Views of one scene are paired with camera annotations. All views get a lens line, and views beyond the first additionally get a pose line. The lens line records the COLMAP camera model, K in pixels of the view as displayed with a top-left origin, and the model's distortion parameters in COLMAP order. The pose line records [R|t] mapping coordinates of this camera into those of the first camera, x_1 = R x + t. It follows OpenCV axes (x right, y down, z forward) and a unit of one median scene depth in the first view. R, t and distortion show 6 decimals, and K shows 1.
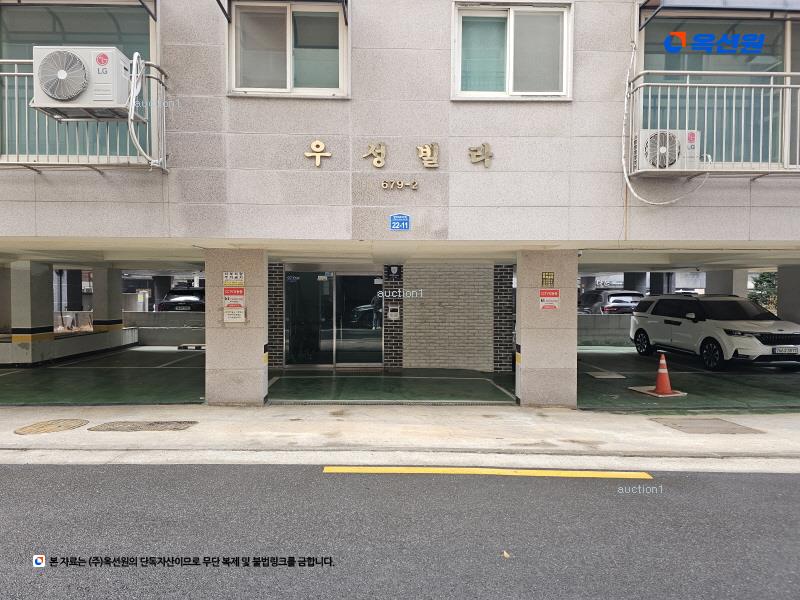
lens RADIAL K [[534.1, 0, 383.6], [0, 534.1, 316.9], [0, 0, 1]] dist [0.059914, -0.049800]
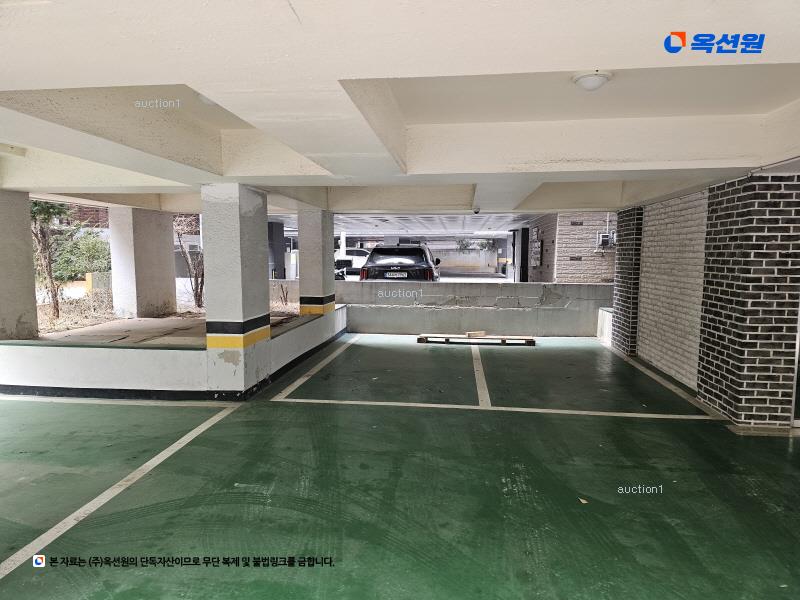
lens RADIAL K [[534.1, 0, 398.7], [0, 534.1, 304.2], [0, 0, 1]] dist [0.059914, -0.049800]
pose [[0.989333, 0.014616, -0.144934, -0.308416], [-0.007498, 0.998744, 0.049535, -0.014618], [0.145476, -0.047920, 0.988201, 0.378288]]
